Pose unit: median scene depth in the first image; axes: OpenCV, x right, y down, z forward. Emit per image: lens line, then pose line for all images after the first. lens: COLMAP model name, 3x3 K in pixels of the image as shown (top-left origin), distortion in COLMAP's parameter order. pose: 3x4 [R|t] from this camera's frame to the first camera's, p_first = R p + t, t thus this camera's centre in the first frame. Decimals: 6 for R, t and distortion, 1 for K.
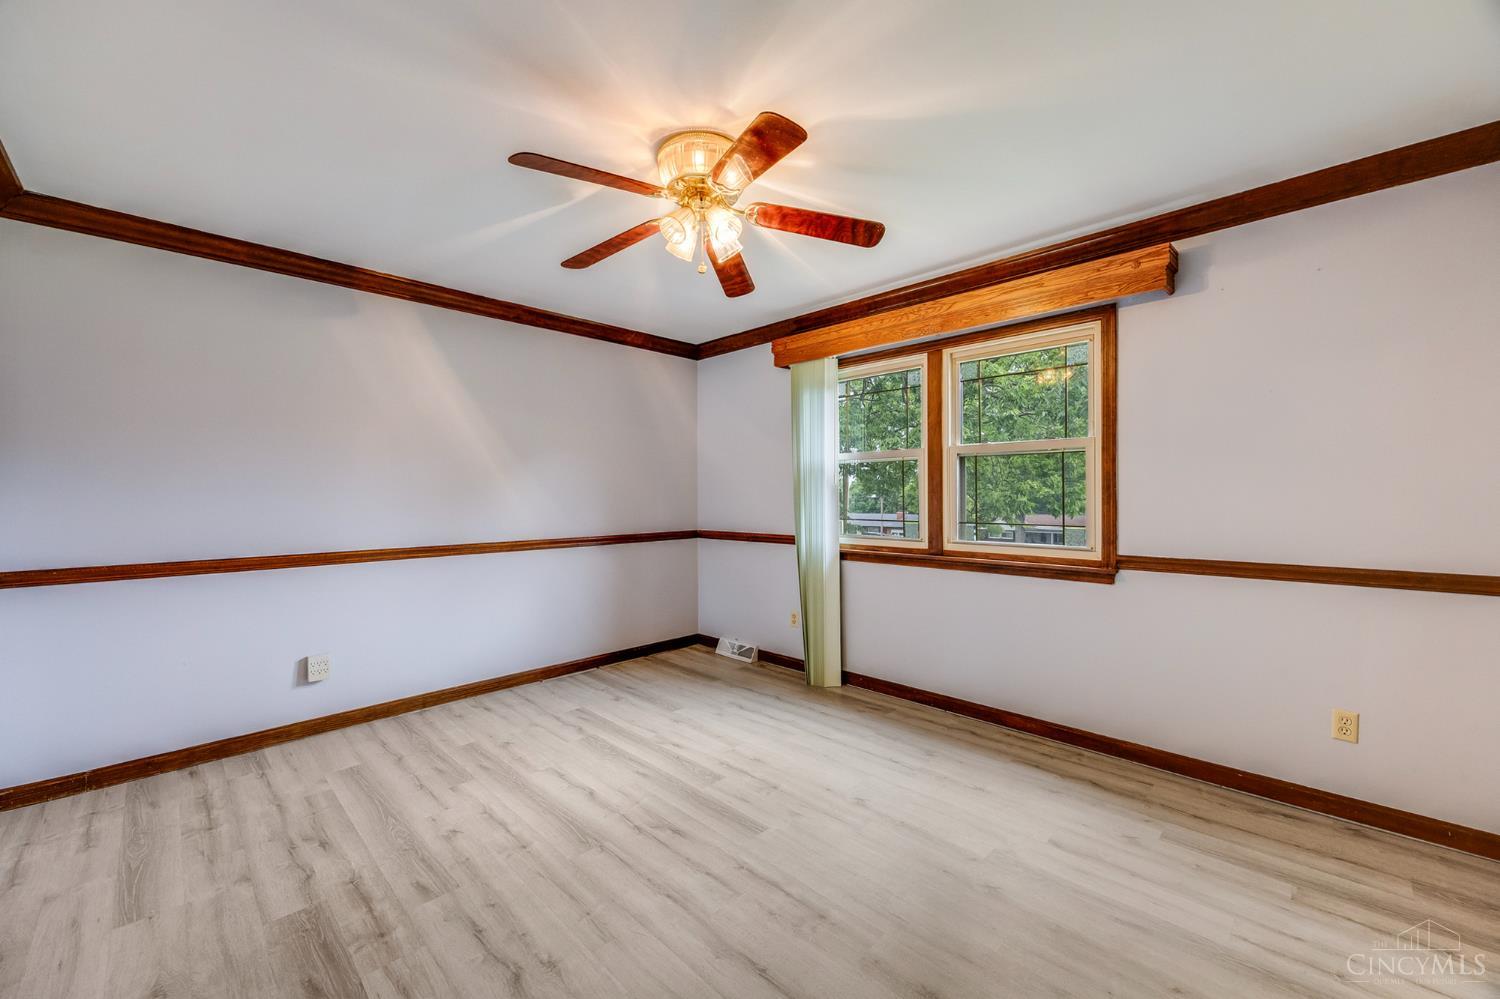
lens RADIAL K [[589.3, 0, 756.3], [0, 589.3, 504.6], [0, 0, 1]] dist [0.001692, 0.000085]
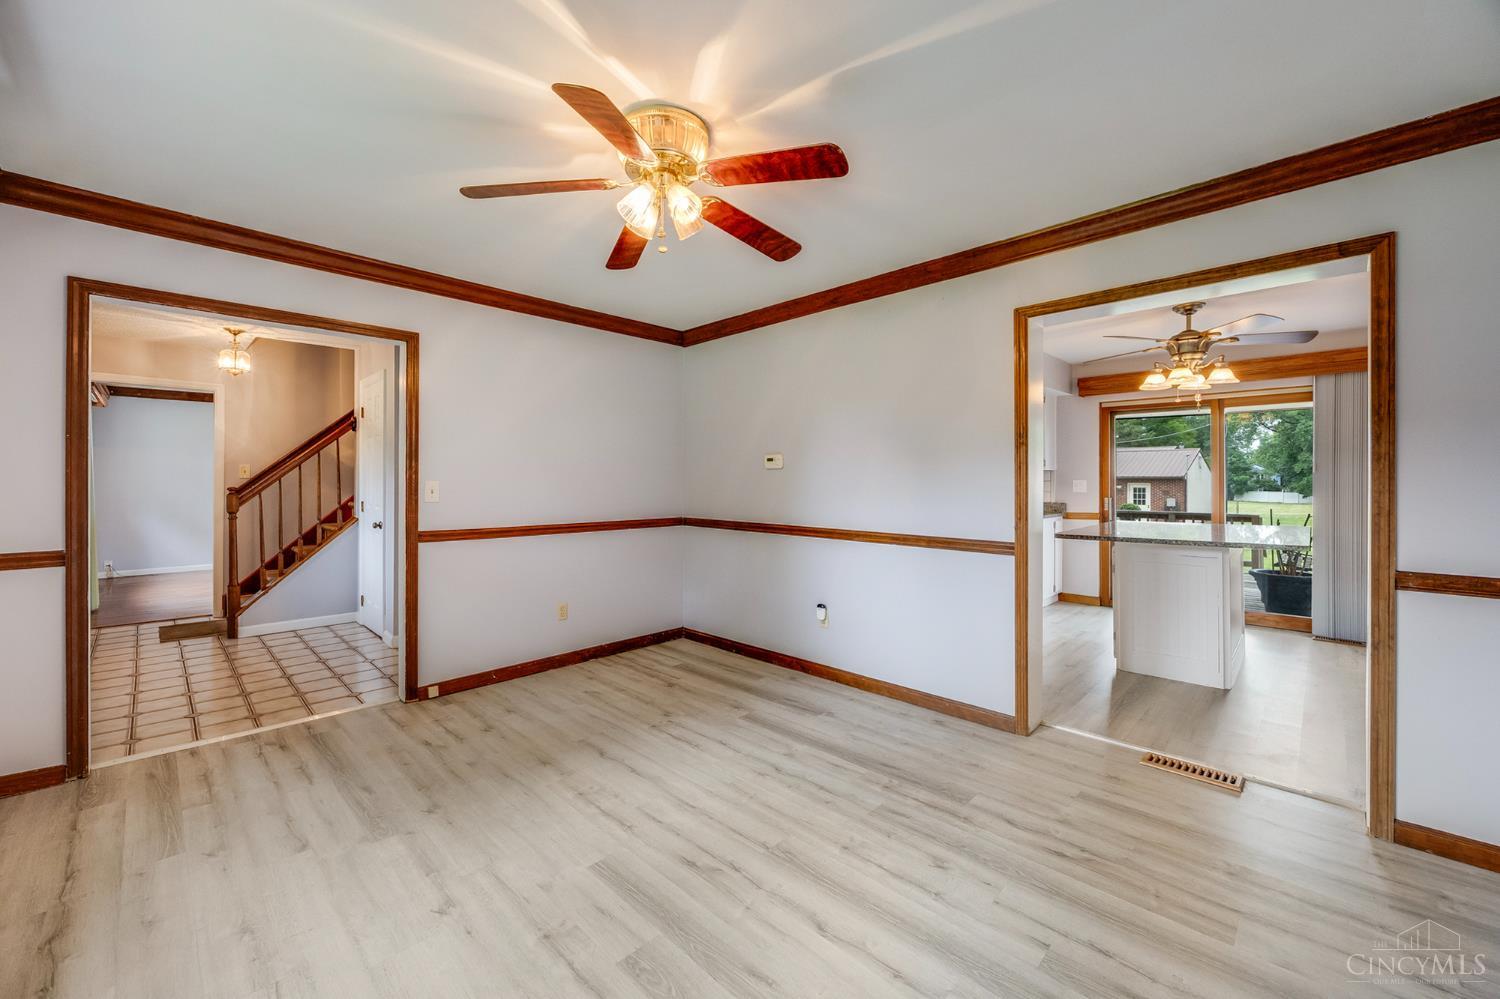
lens RADIAL K [[589.3, 0, 756.3], [0, 589.3, 504.6], [0, 0, 1]] dist [0.001692, 0.000085]
pose [[-0.999777, 0.005213, -0.020479, -0.226762], [0.004059, 0.998423, 0.055987, -0.045854], [0.020738, 0.055892, -0.998221, 1.934685]]
